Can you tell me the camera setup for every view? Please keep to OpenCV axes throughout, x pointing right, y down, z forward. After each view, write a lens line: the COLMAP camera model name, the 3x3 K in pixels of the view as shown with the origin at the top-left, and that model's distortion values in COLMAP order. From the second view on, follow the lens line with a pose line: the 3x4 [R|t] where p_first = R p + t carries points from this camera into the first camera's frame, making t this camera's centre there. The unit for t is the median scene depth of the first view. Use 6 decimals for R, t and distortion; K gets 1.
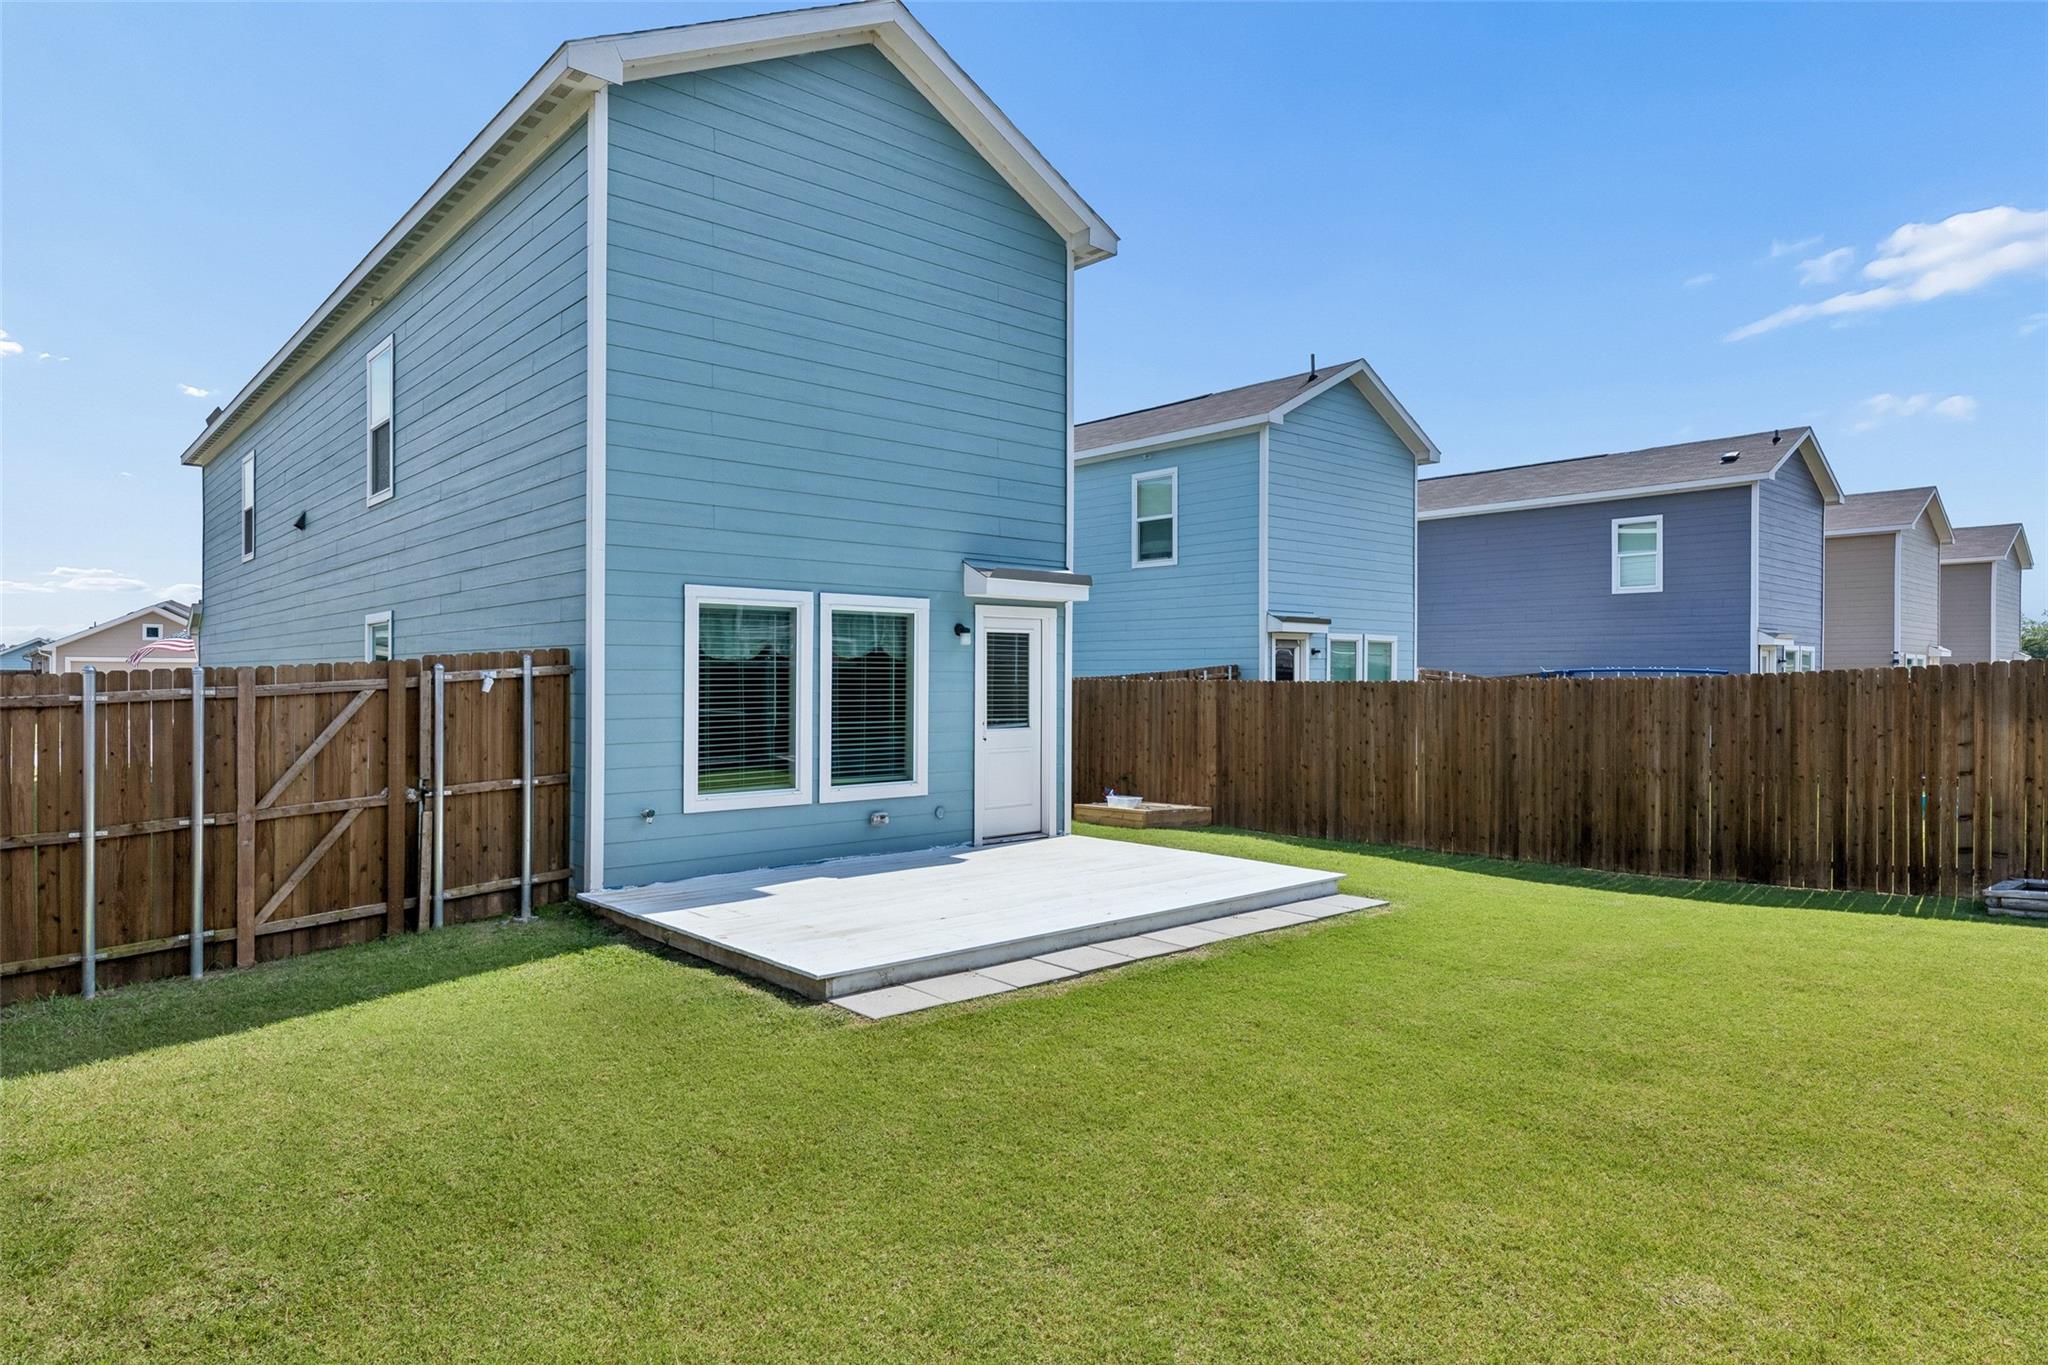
lens RADIAL K [[1185.2, 0, 1018.2], [0, 1185.2, 687.7], [0, 0, 1]] dist [0.001299, 0.000562]
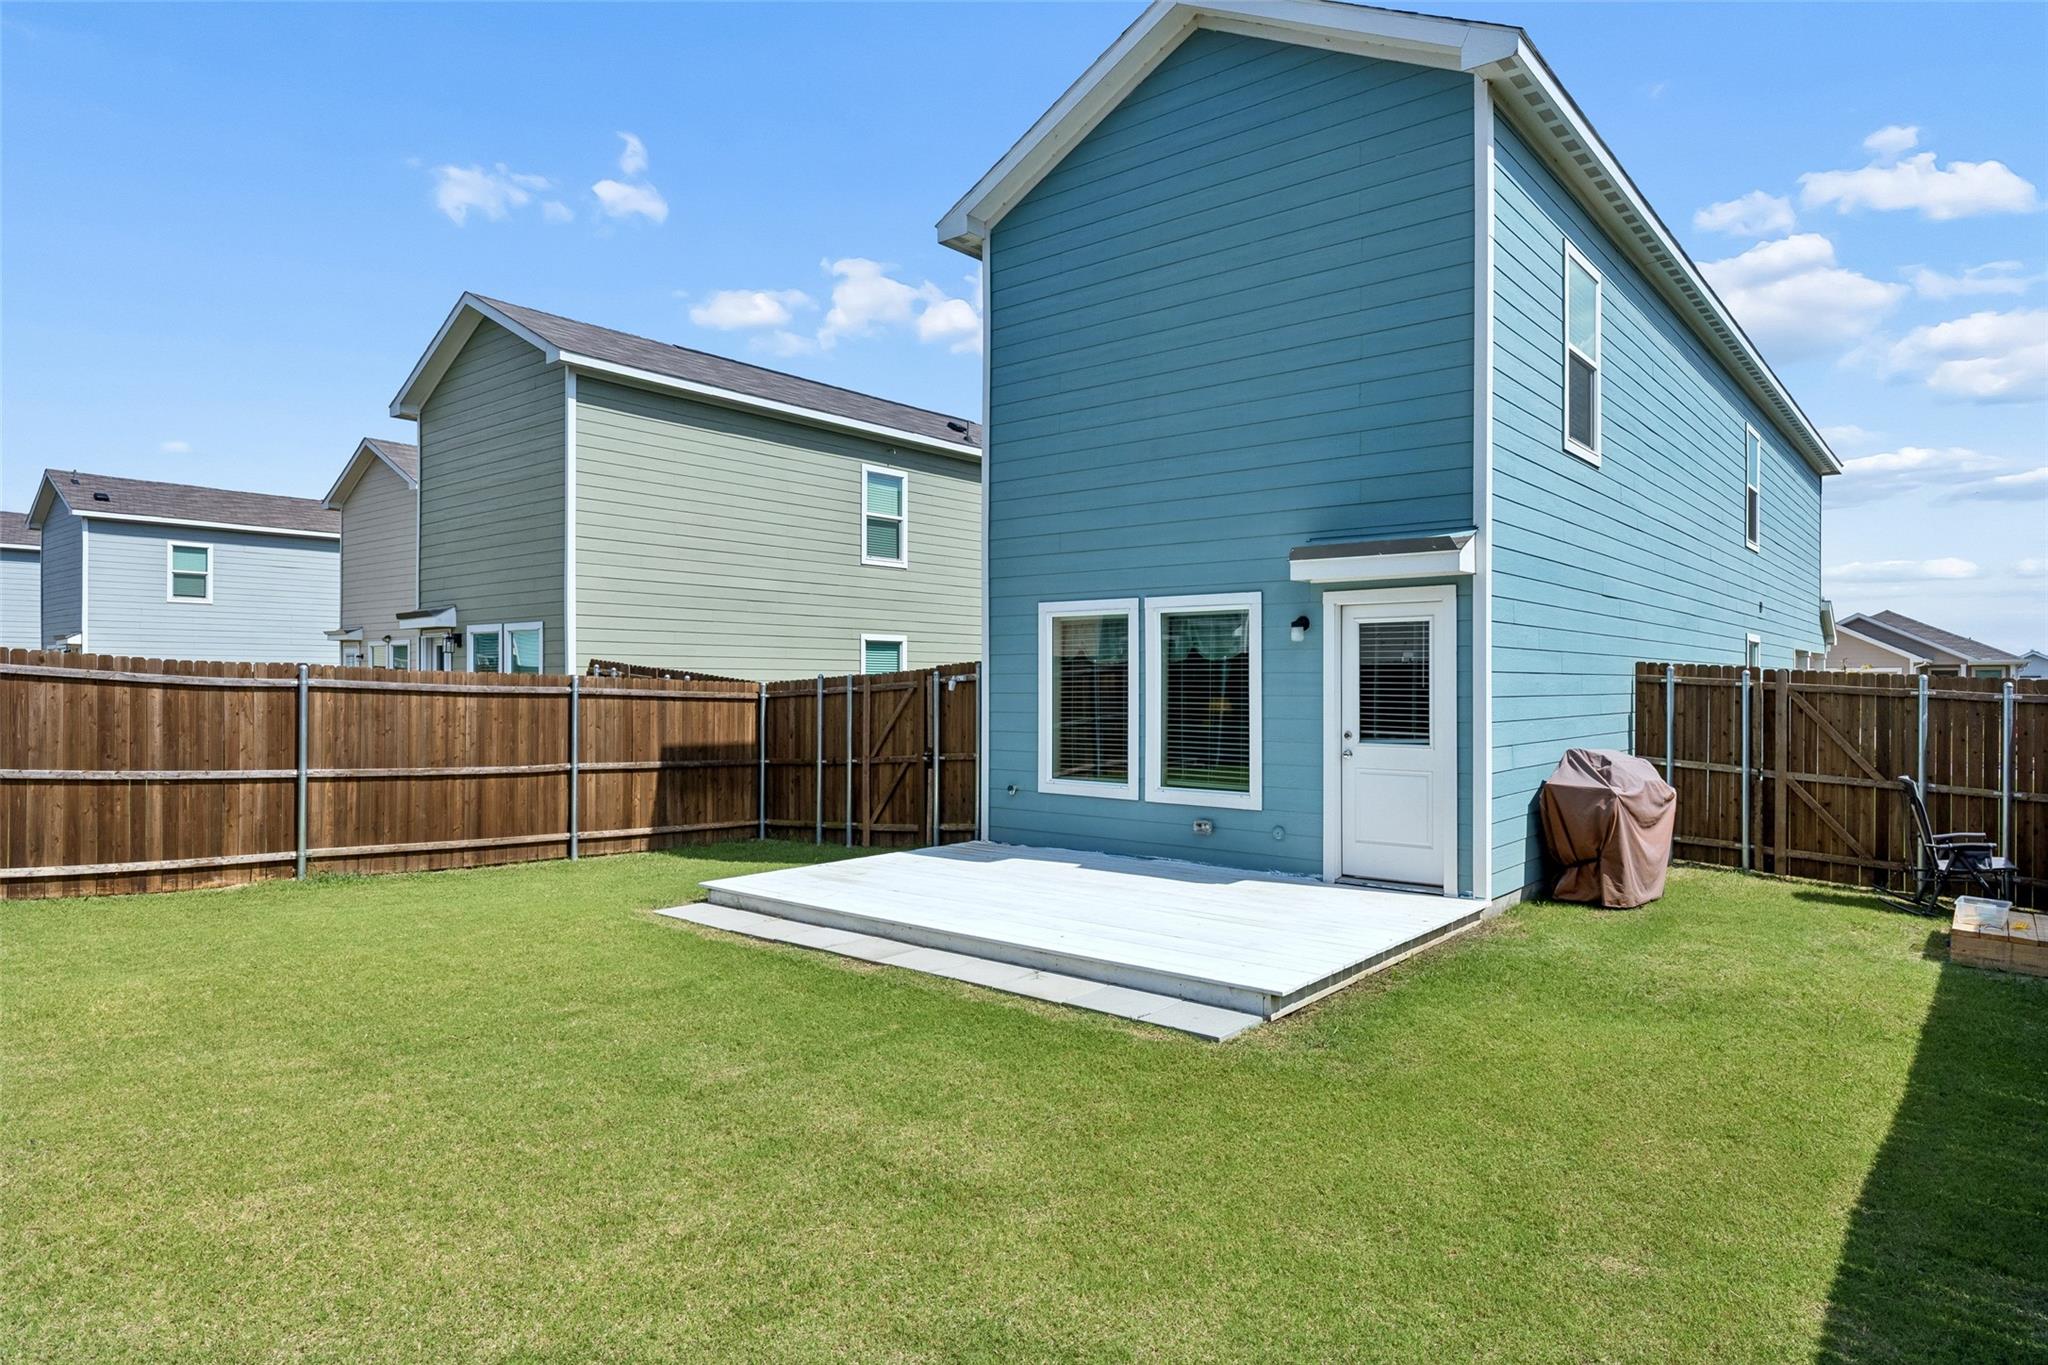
lens RADIAL K [[1185.2, 0, 1018.0], [0, 1185.2, 676.4], [0, 0, 1]] dist [0.001299, 0.000562]
pose [[0.150173, -0.004173, -0.988651, 0.830200], [-0.007190, 0.999960, -0.005313, -0.004858], [0.988634, 0.007907, 0.150137, 0.724679]]
